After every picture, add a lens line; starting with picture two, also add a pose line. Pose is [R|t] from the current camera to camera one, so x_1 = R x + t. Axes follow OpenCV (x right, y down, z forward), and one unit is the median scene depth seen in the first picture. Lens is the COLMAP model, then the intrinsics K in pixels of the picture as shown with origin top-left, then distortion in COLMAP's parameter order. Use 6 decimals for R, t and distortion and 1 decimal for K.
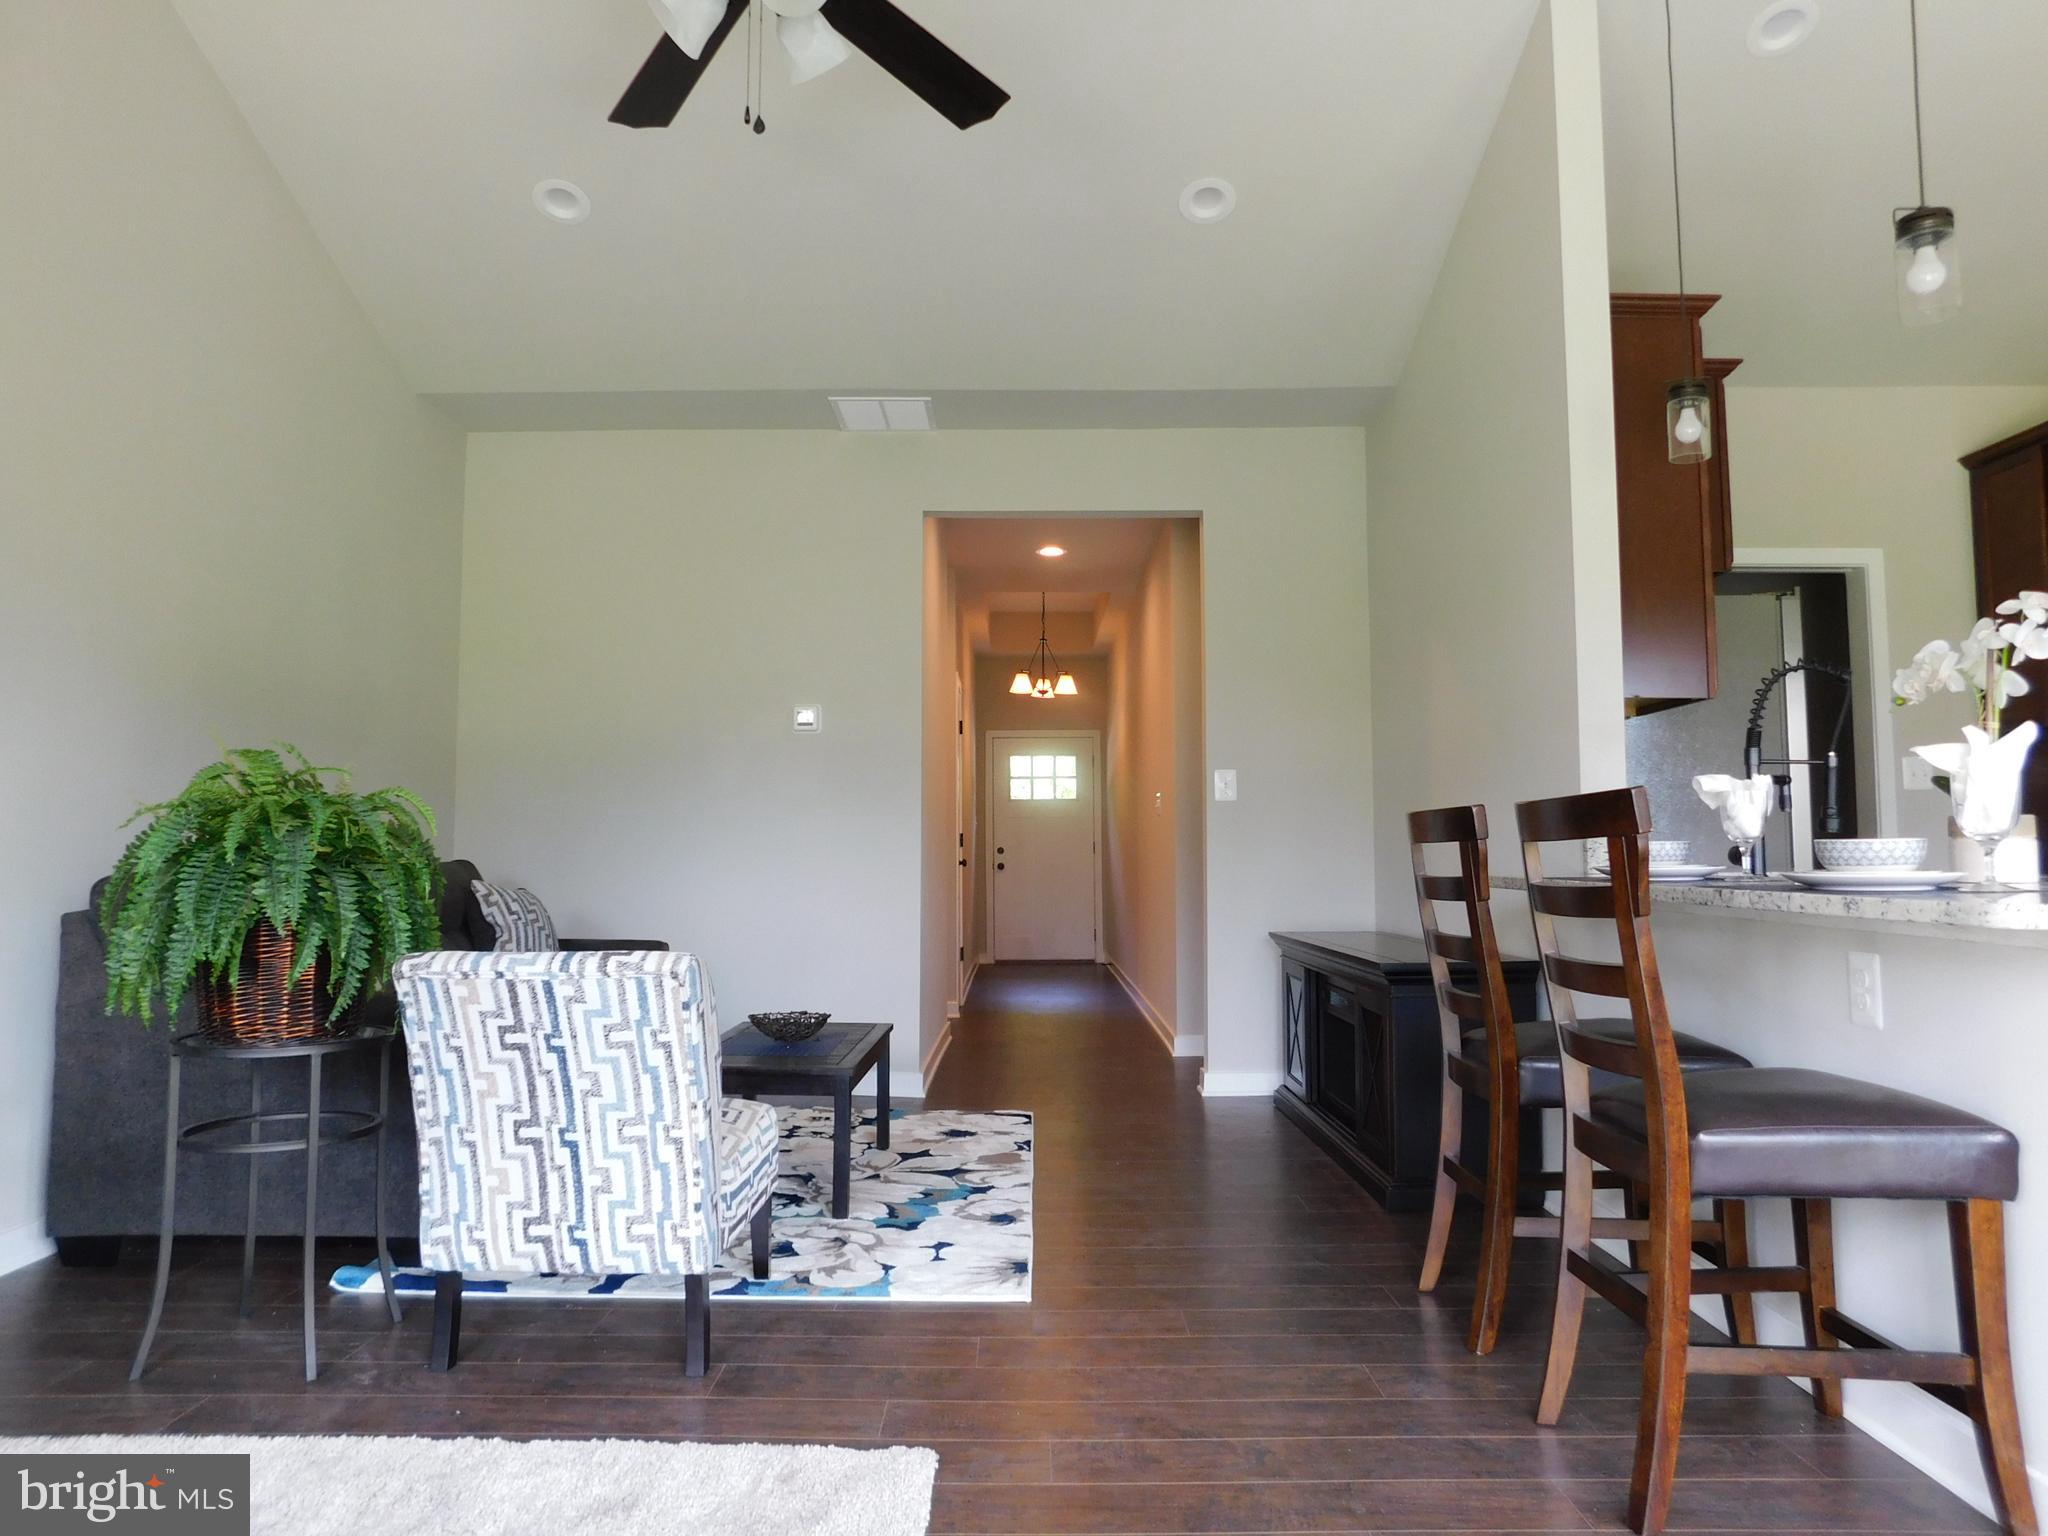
lens RADIAL K [[1376.5, 0, 1024.0], [0, 1376.5, 768.0], [0, 0, 1]] dist [-0.070700, 0.070402]
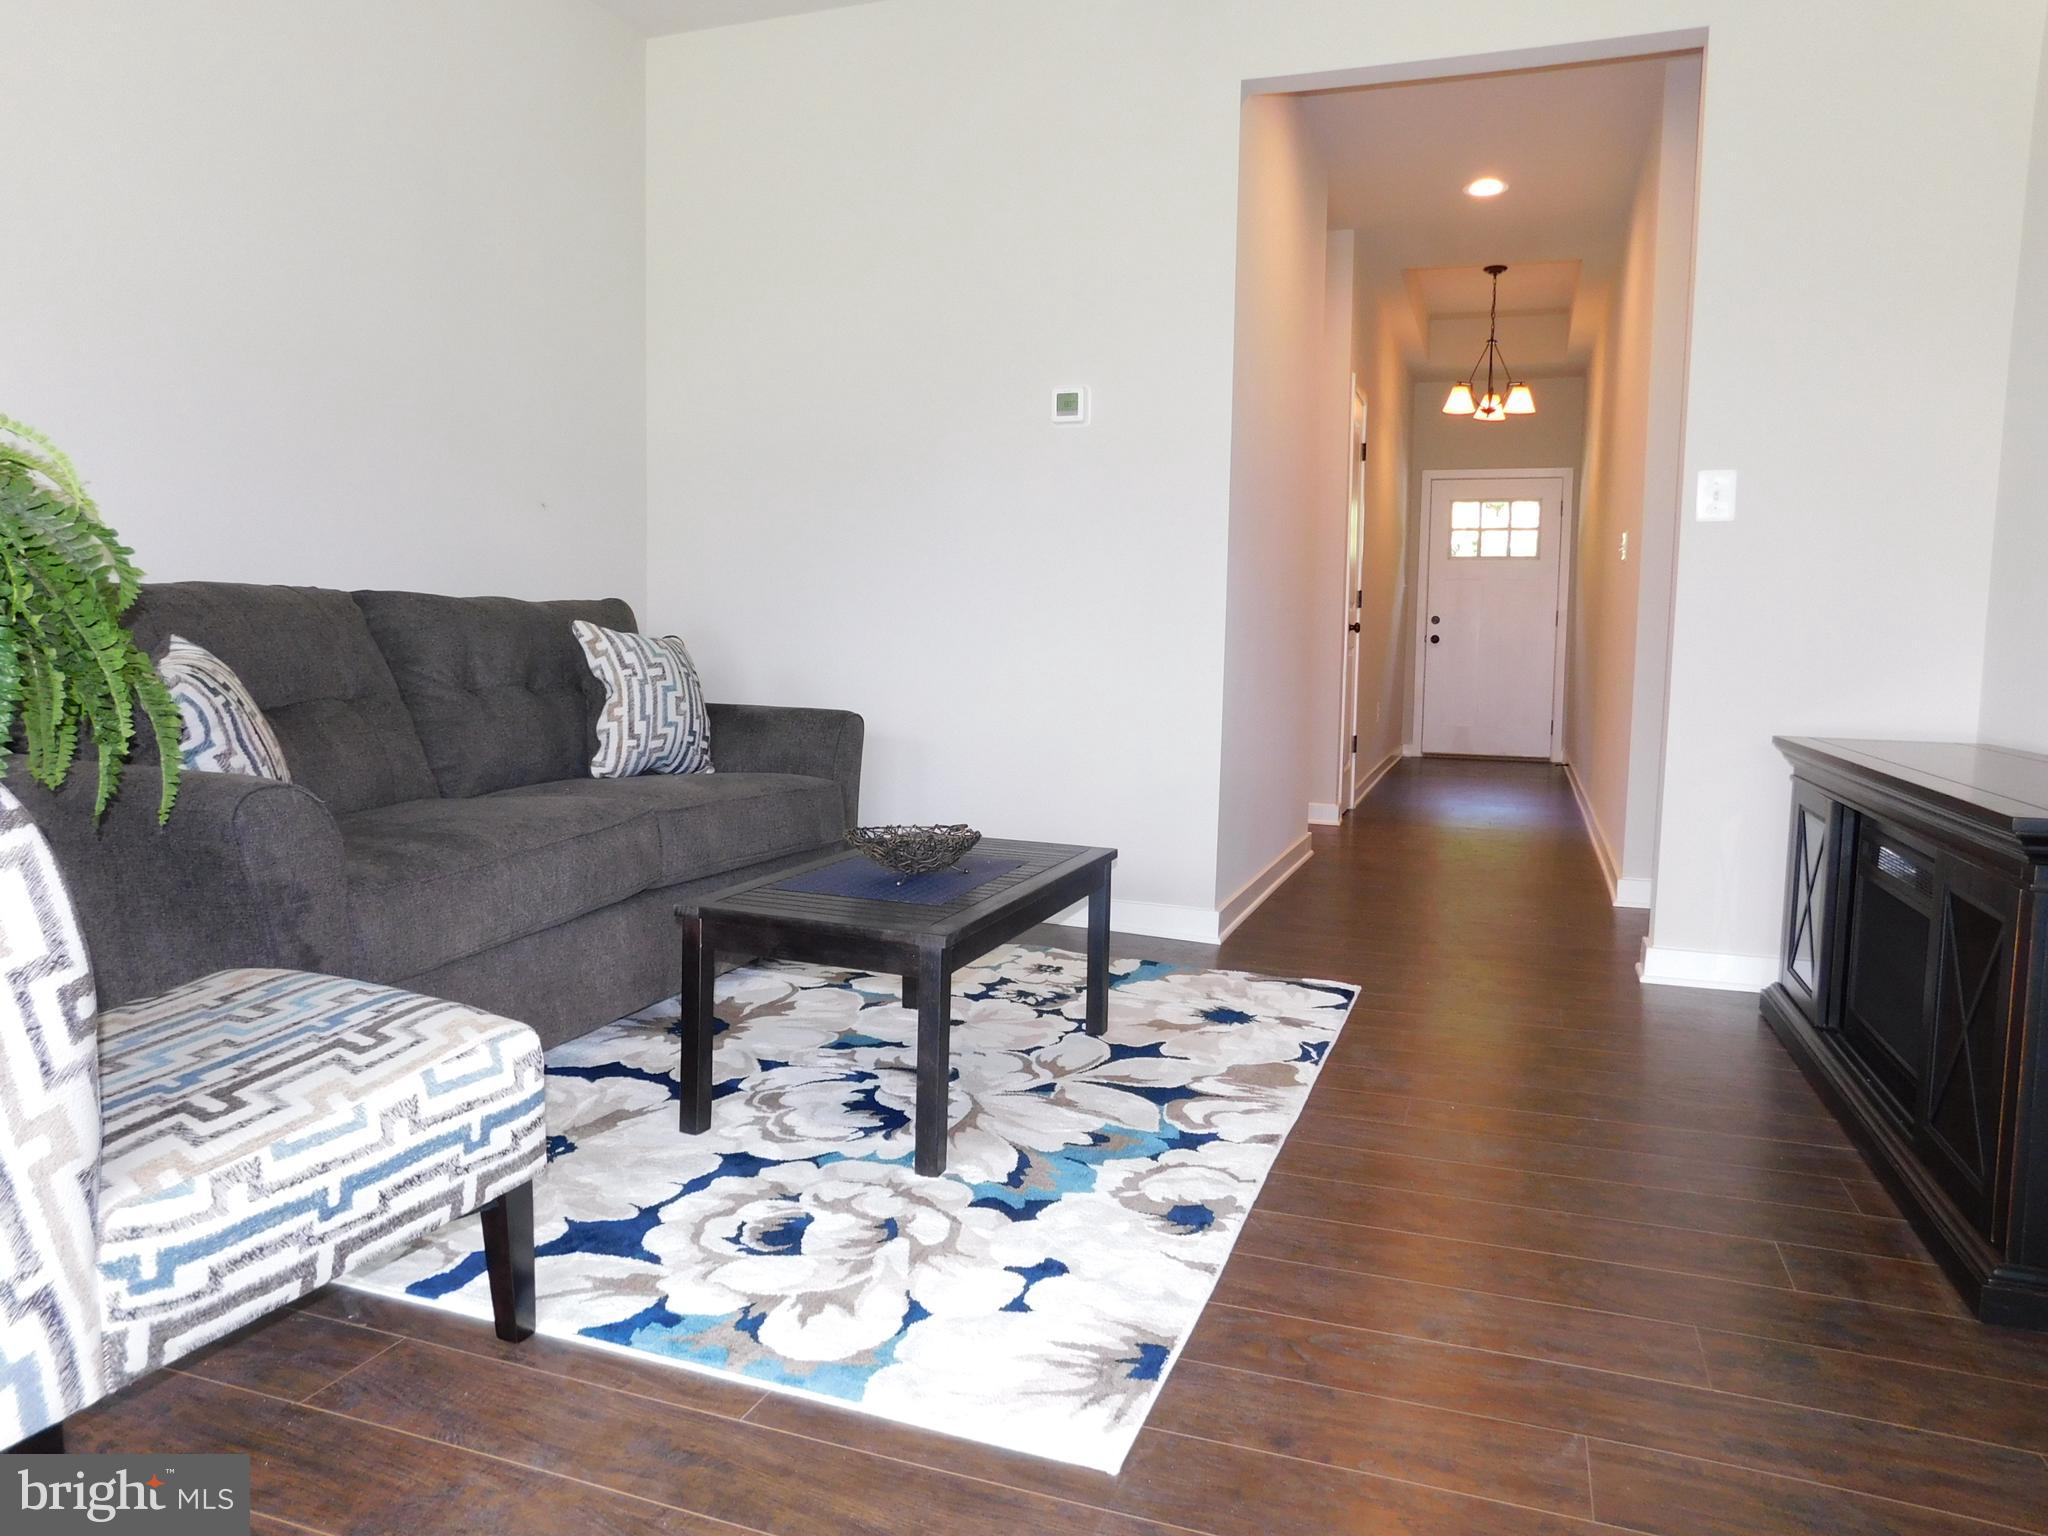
lens RADIAL K [[1376.5, 0, 1024.0], [0, 1376.5, 768.0], [0, 0, 1]] dist [-0.070700, 0.070402]
pose [[0.939678, 0.052538, -0.338001, 0.081427], [0.002025, 0.987262, 0.159088, 0.043516], [0.342054, -0.150176, 0.927603, 0.380767]]
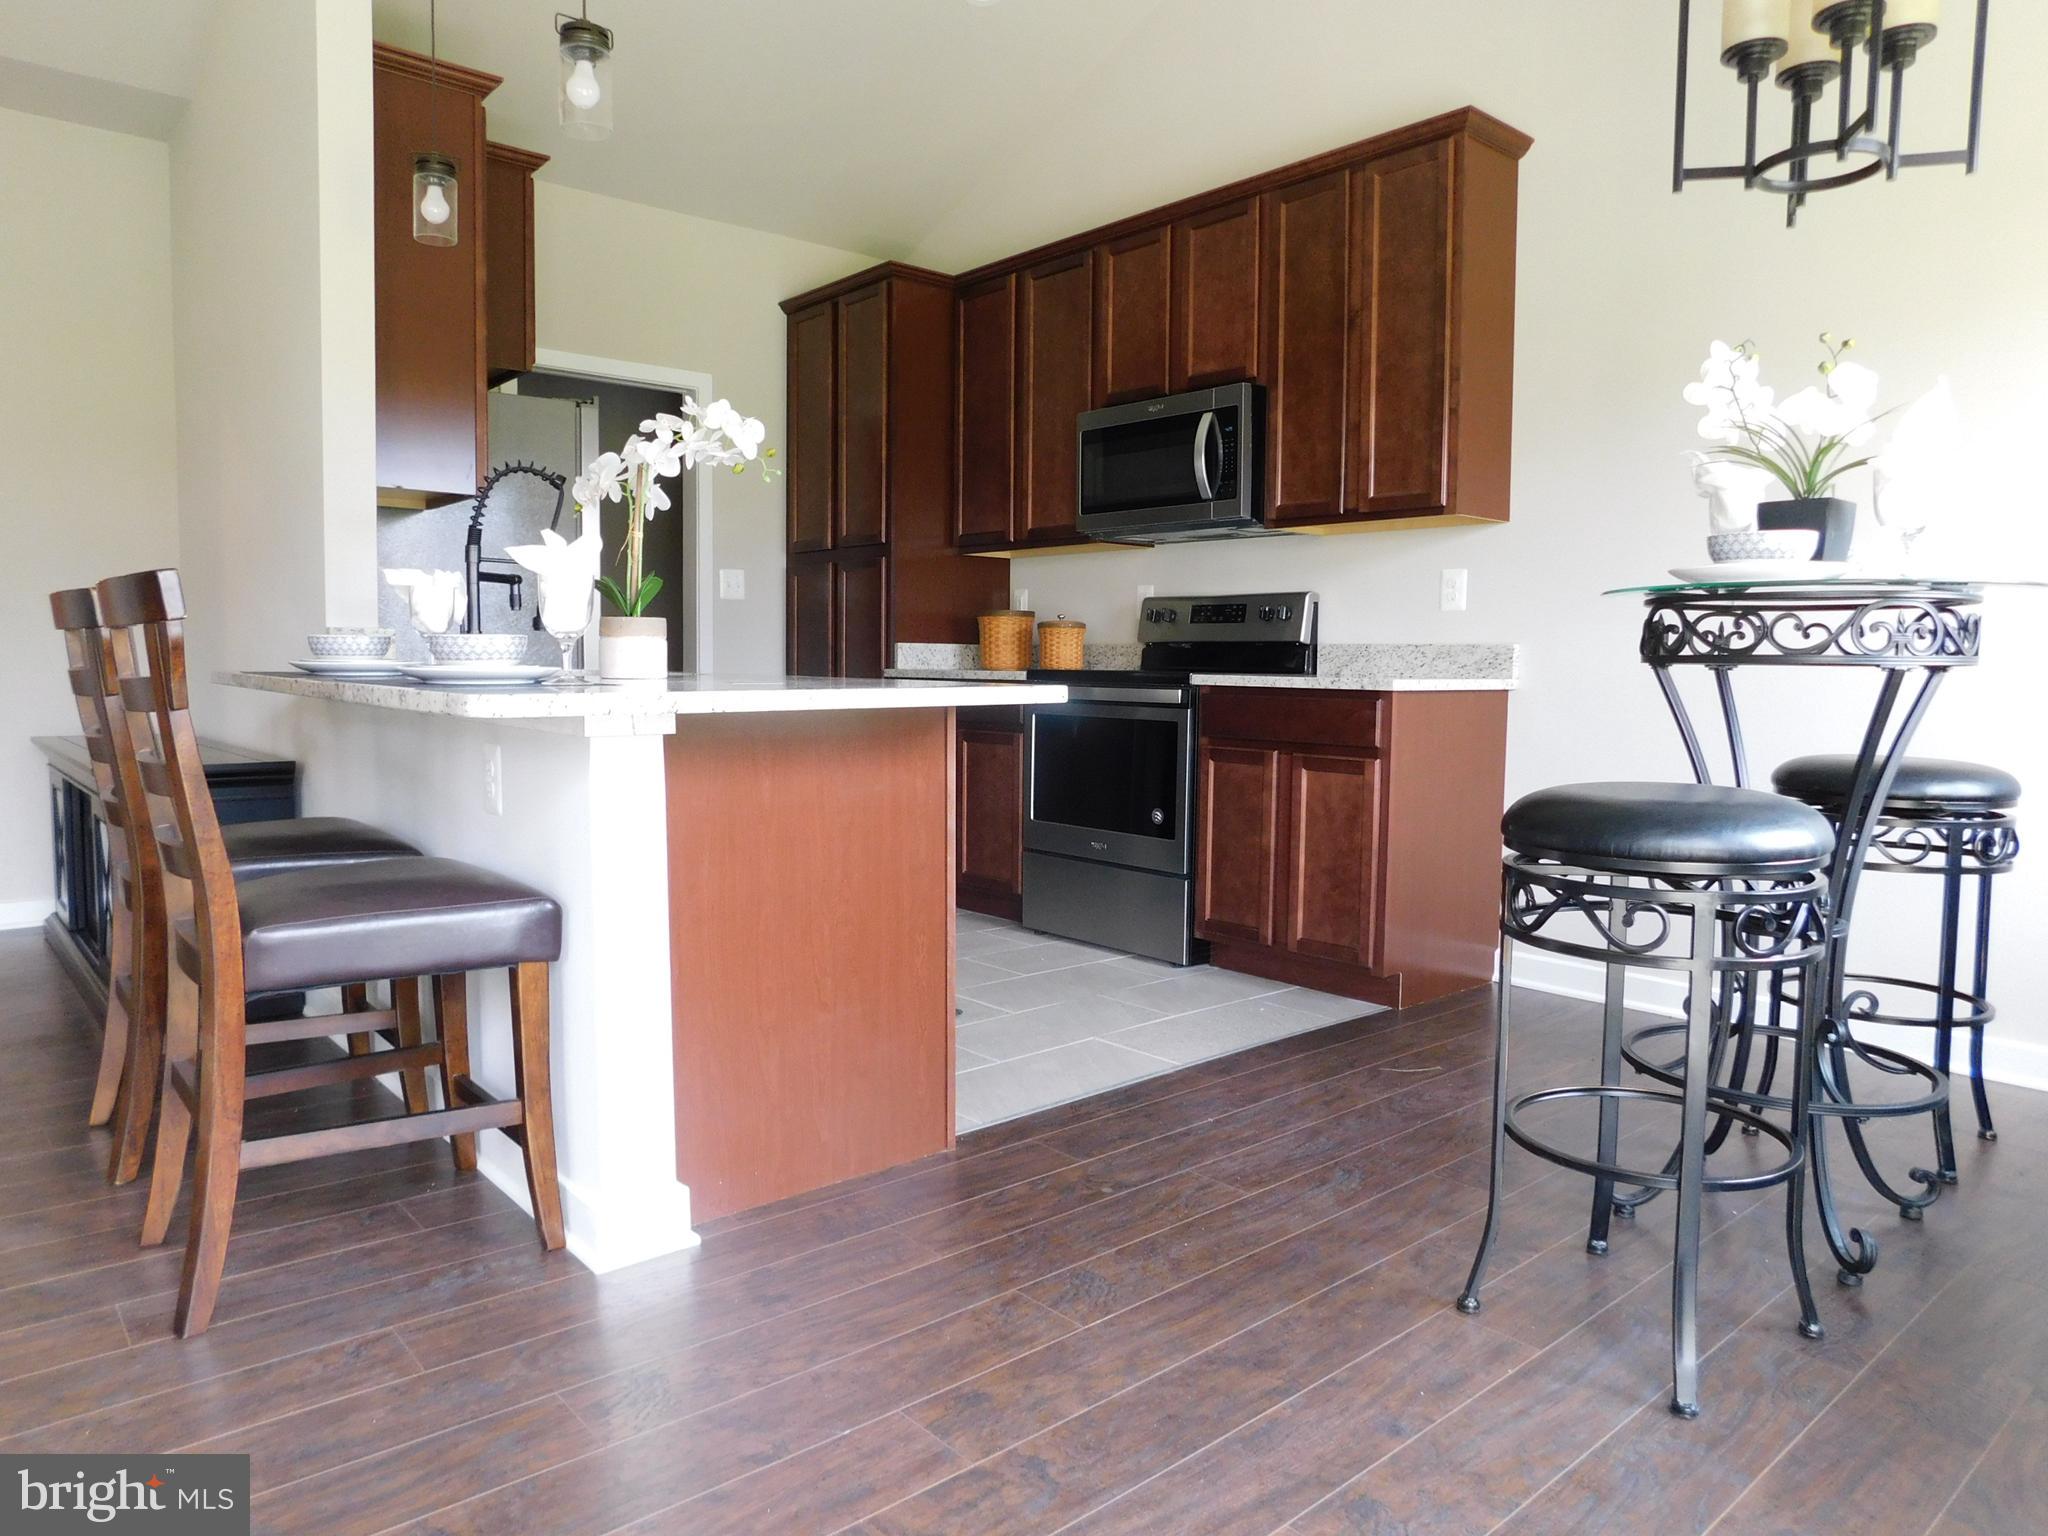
lens RADIAL K [[1376.5, 0, 1024.0], [0, 1376.5, 768.0], [0, 0, 1]] dist [-0.070700, 0.070402]
pose [[0.763997, -0.035717, 0.644230, 0.129854], [-0.058247, 0.990572, 0.123994, -0.000018], [-0.642585, -0.132256, 0.754714, -0.033530]]
